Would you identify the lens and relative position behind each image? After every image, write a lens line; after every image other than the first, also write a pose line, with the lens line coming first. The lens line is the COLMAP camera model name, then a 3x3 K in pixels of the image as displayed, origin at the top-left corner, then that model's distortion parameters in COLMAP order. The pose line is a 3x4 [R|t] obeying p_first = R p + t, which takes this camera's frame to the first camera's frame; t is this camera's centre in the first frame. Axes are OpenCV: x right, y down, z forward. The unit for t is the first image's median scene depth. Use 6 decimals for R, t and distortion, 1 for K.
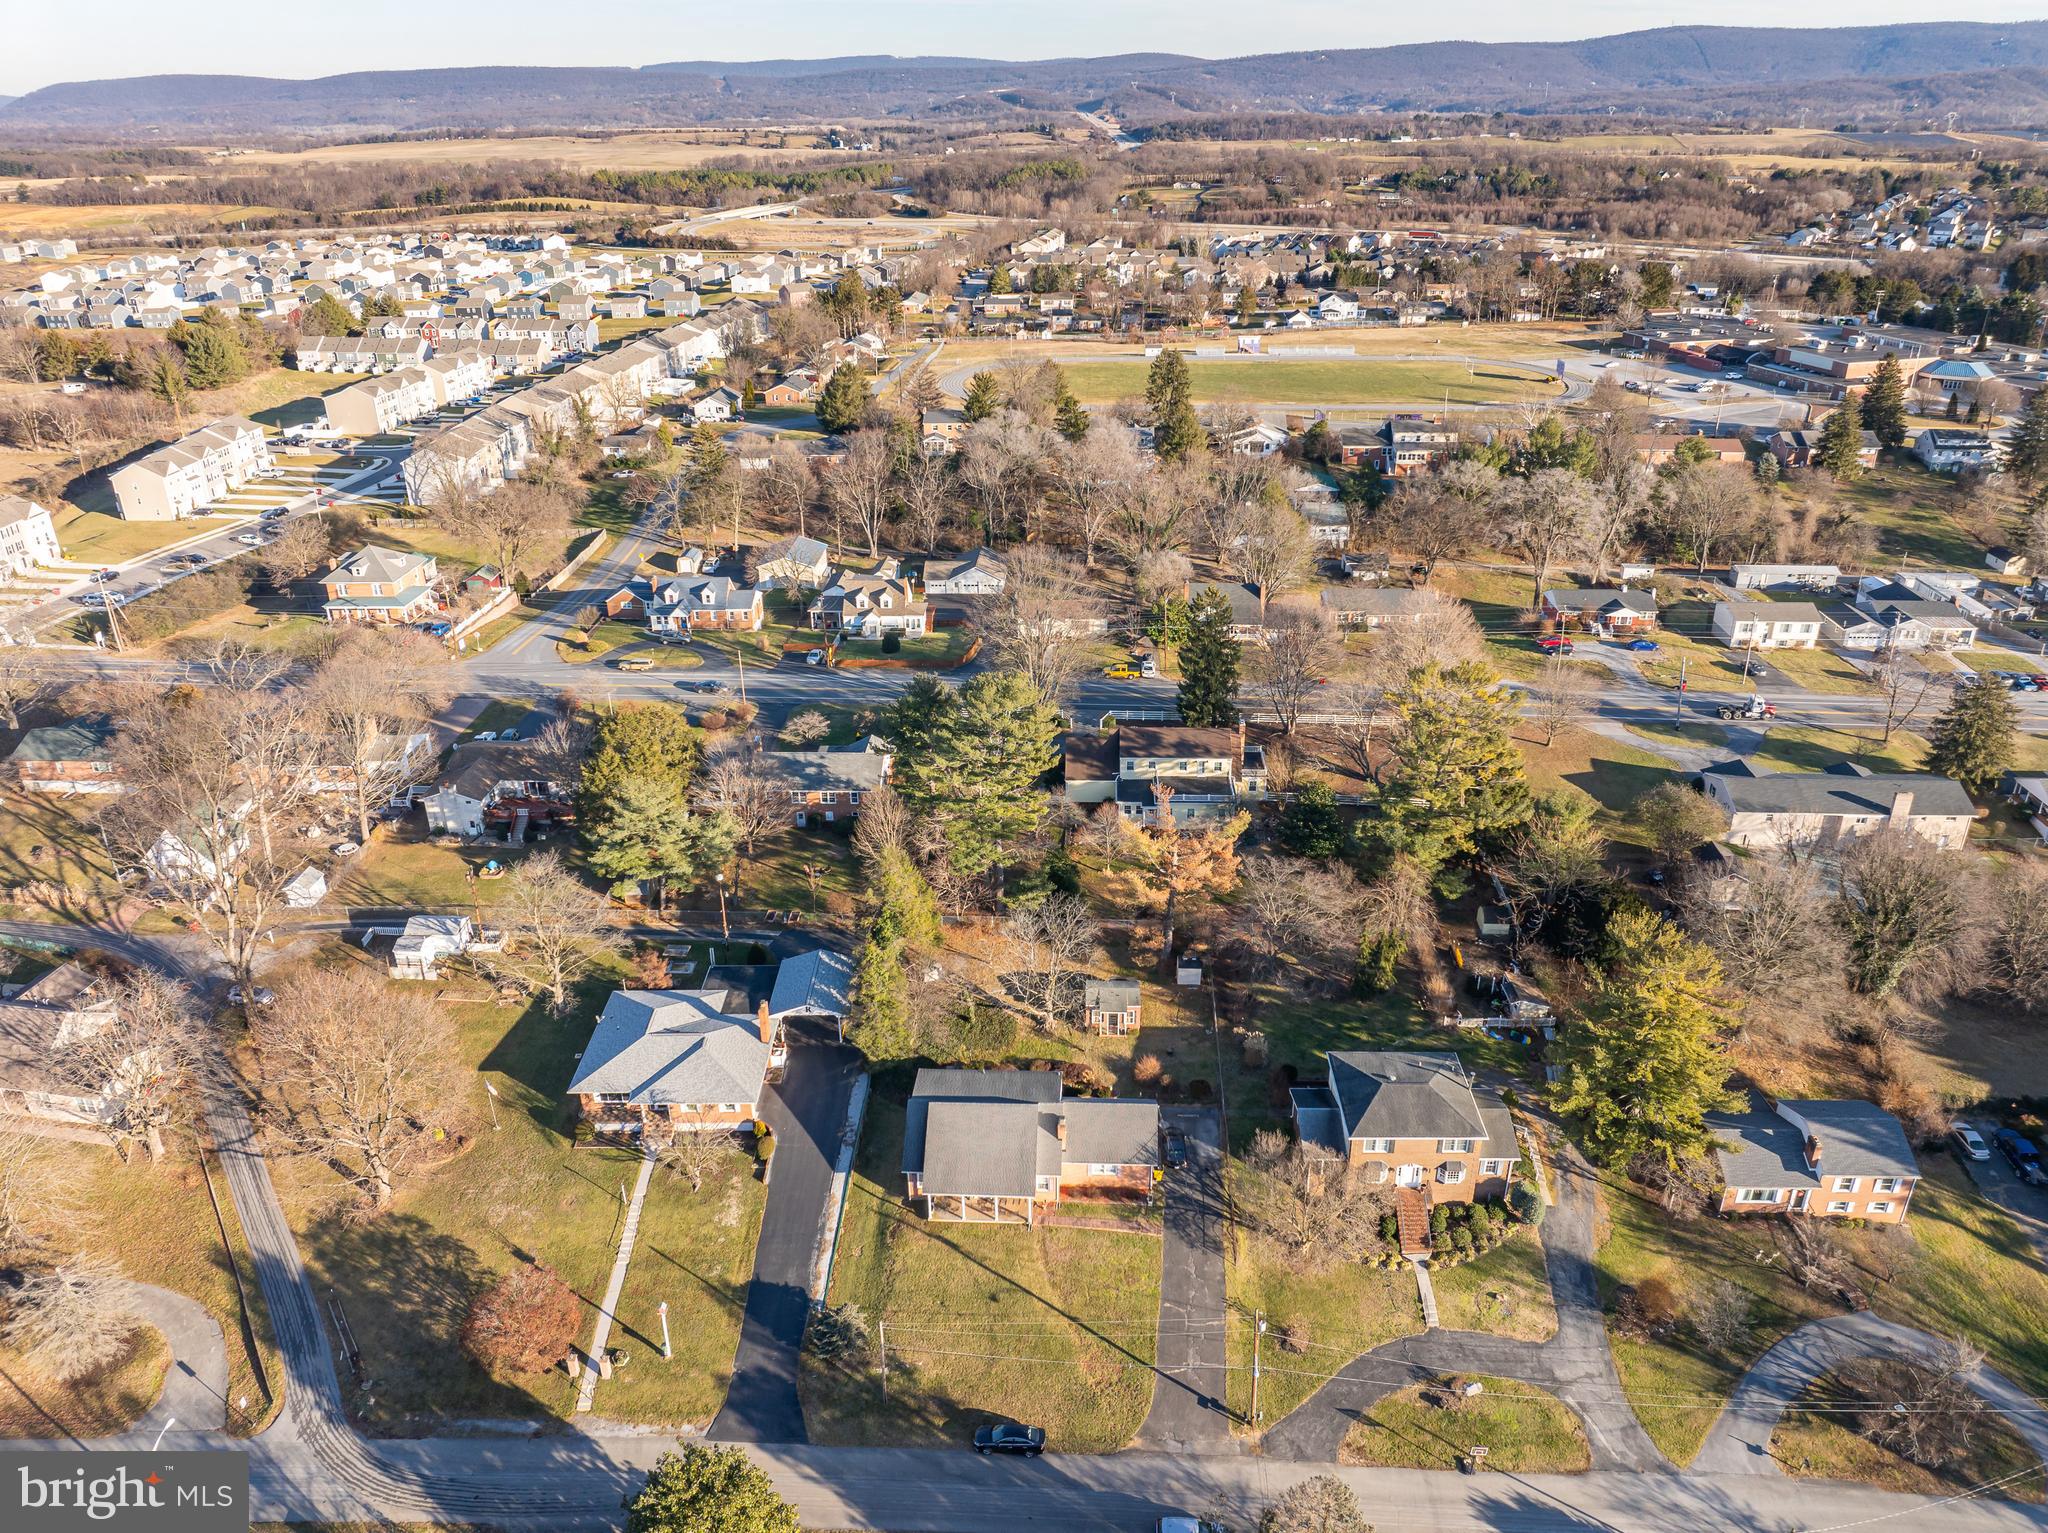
lens RADIAL K [[1452.3, 0, 1037.3], [0, 1452.3, 760.2], [0, 0, 1]] dist [-0.041988, 0.001843]
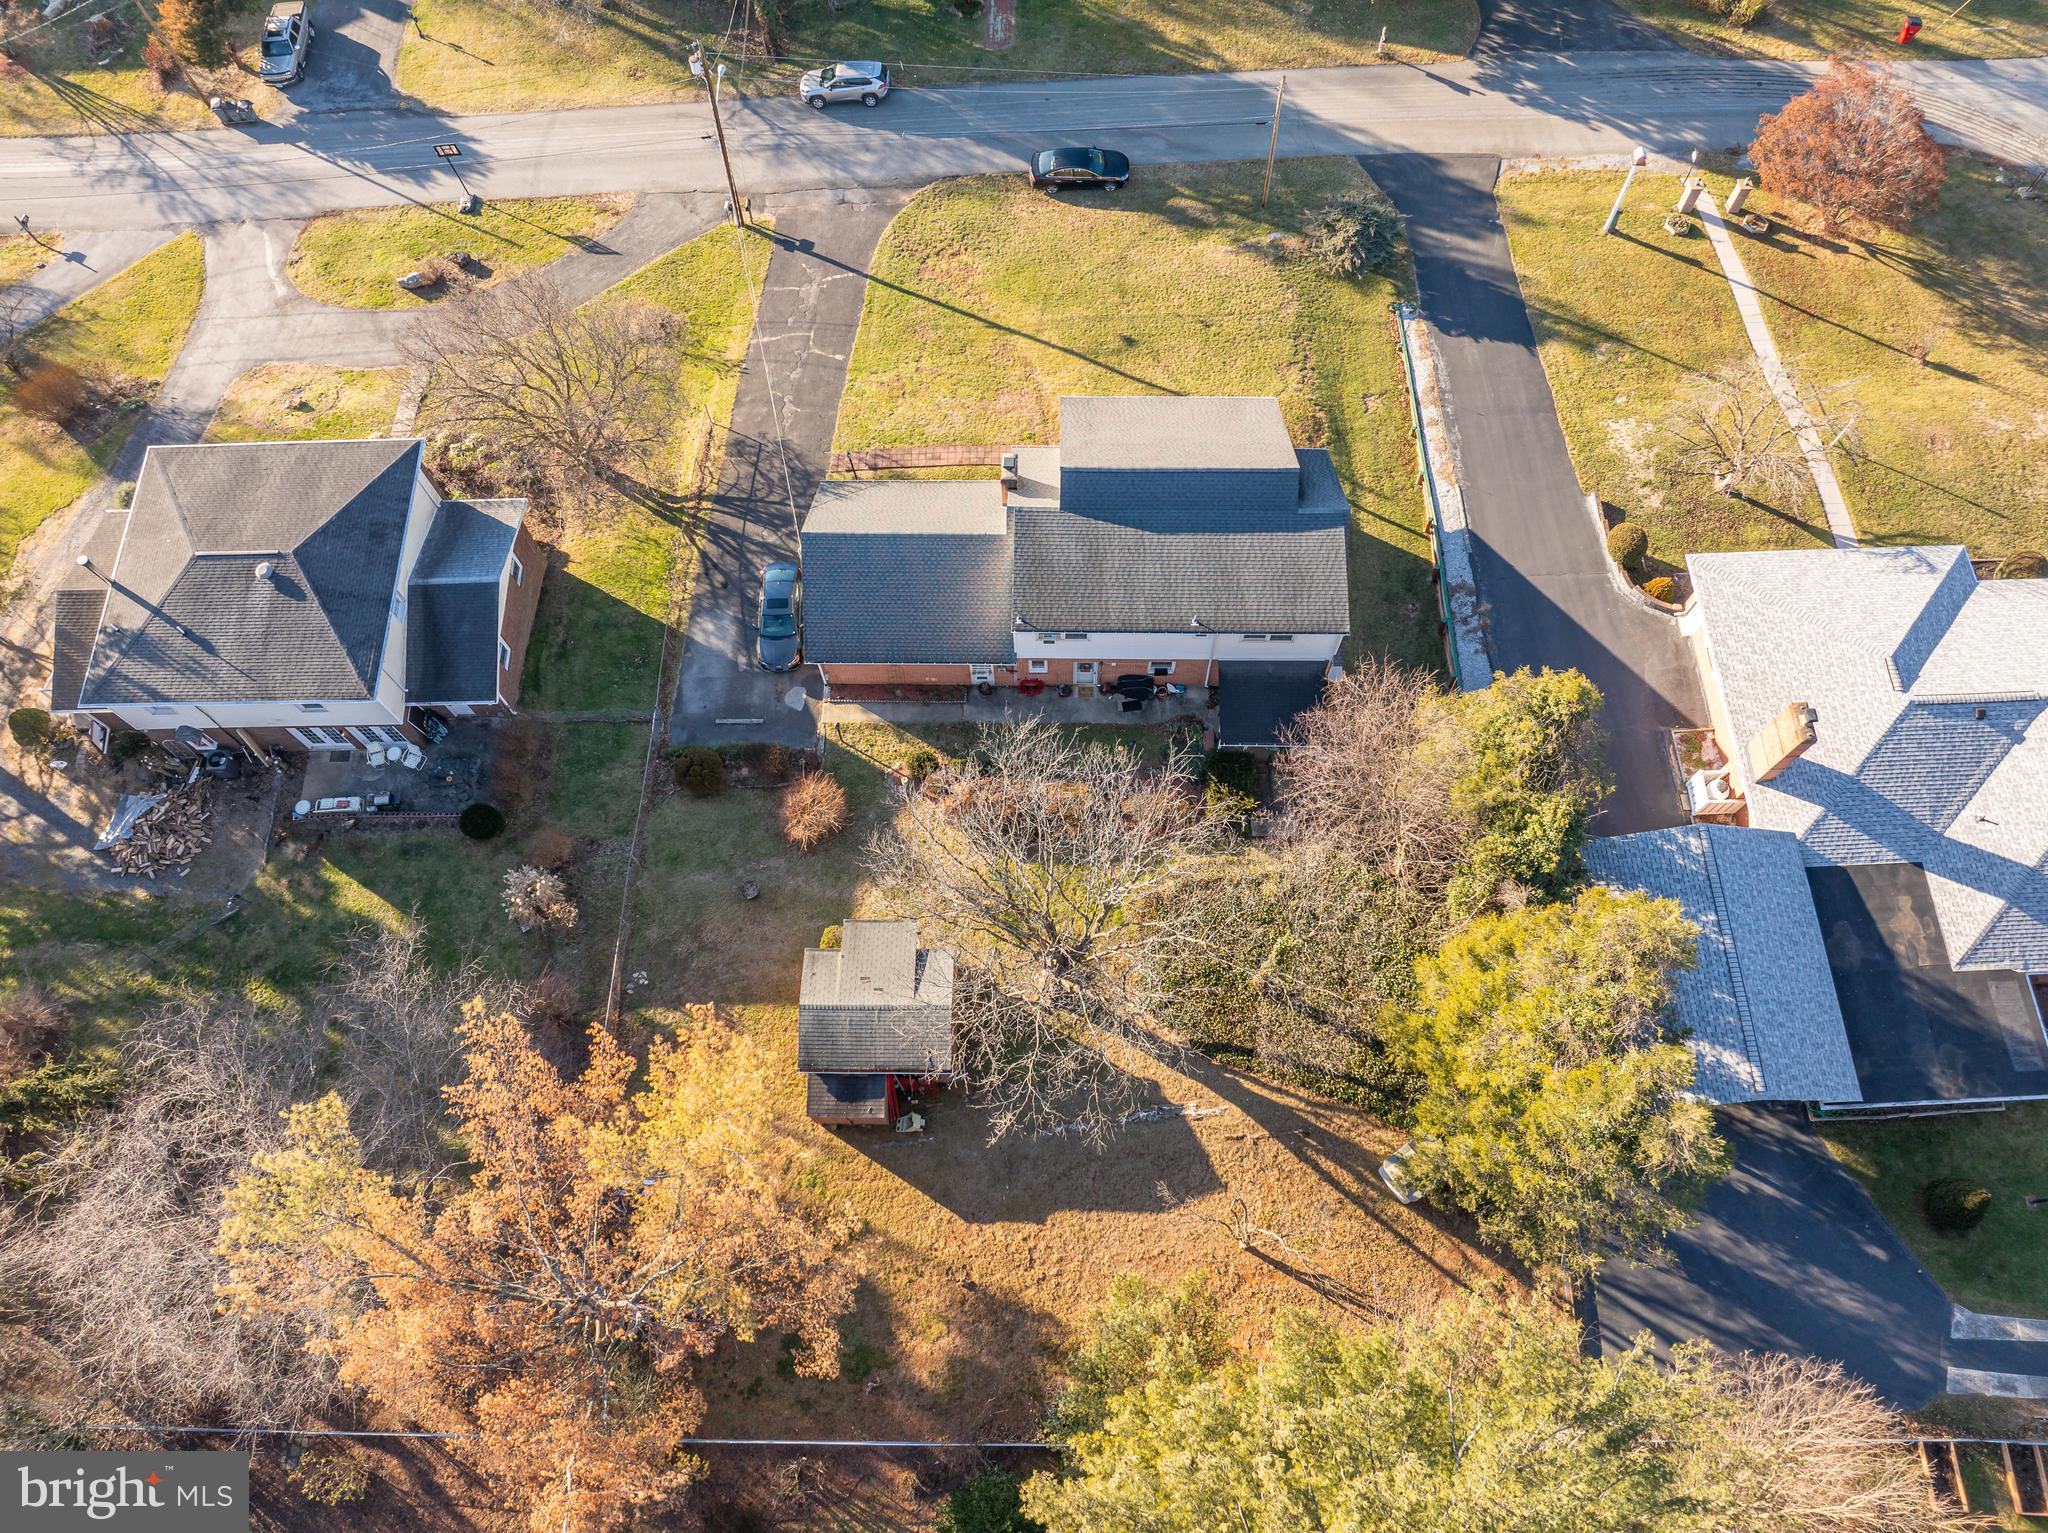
lens RADIAL K [[1452.3, 0, 1036.3], [0, 1452.3, 758.7], [0, 0, 1]] dist [-0.041988, 0.001843]
pose [[-0.998993, 0.044149, 0.007988, 0.008547], [0.006408, -0.035818, 0.999338, -0.226047], [0.044406, 0.998383, 0.035499, 1.085820]]
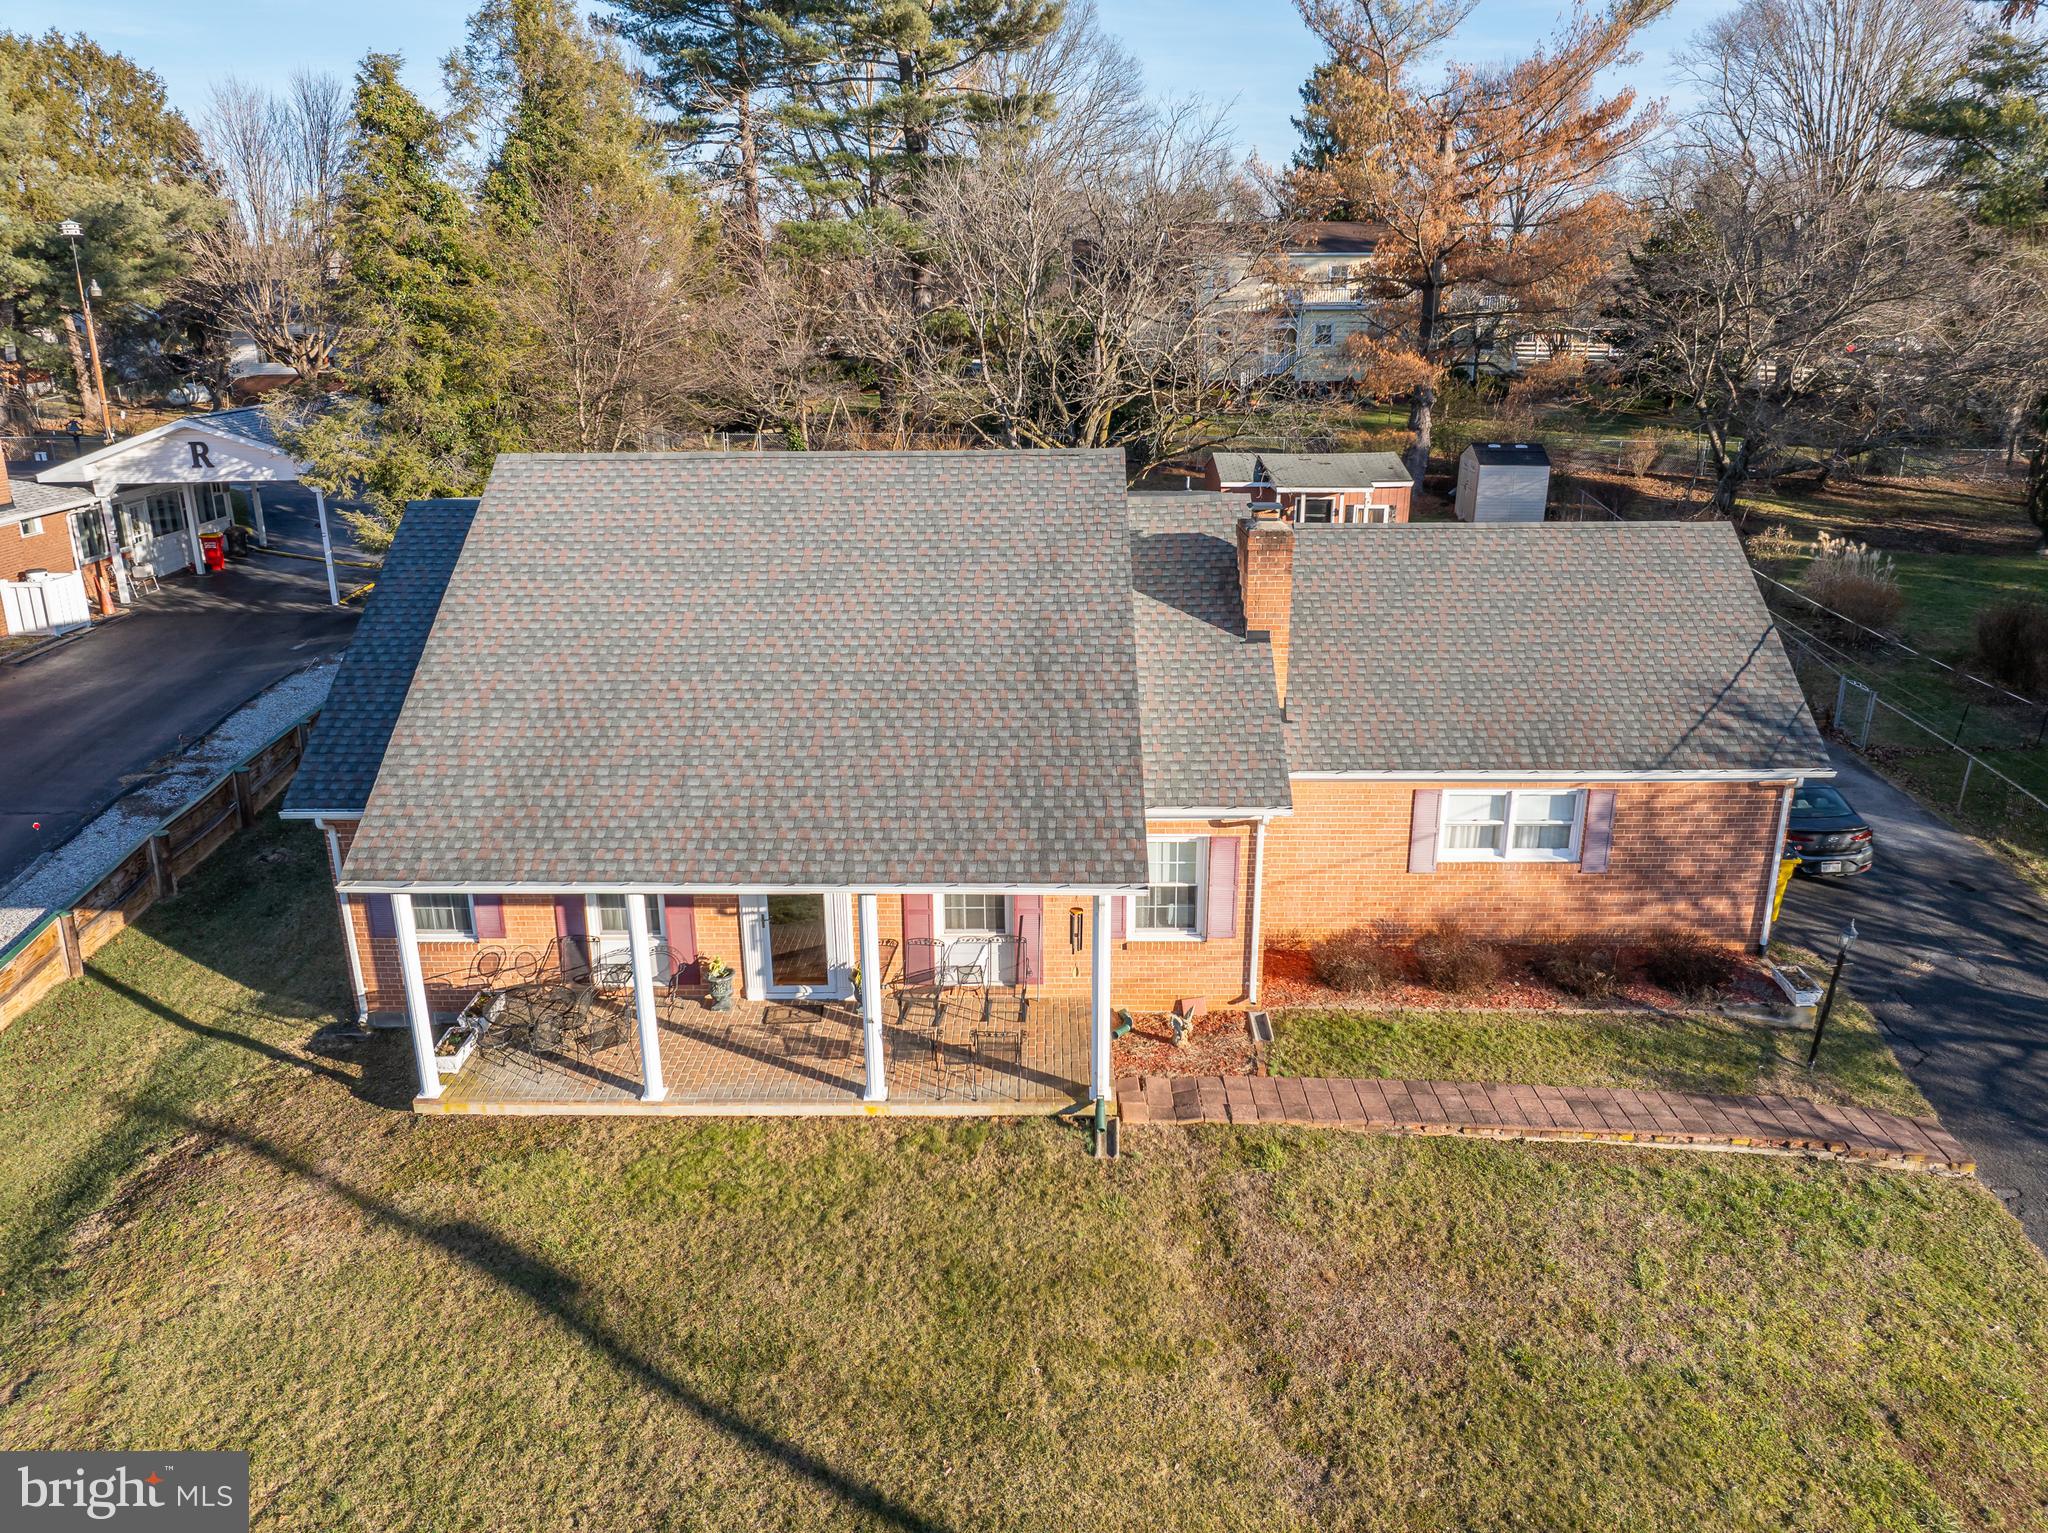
lens RADIAL K [[1452.3, 0, 1032.6], [0, 1452.3, 762.7], [0, 0, 1]] dist [-0.041988, 0.001843]
pose [[0.999162, -0.007773, 0.040196, -0.017690], [0.012976, 0.991316, -0.130859, 0.300605], [-0.038830, 0.131271, 0.990586, 0.840867]]
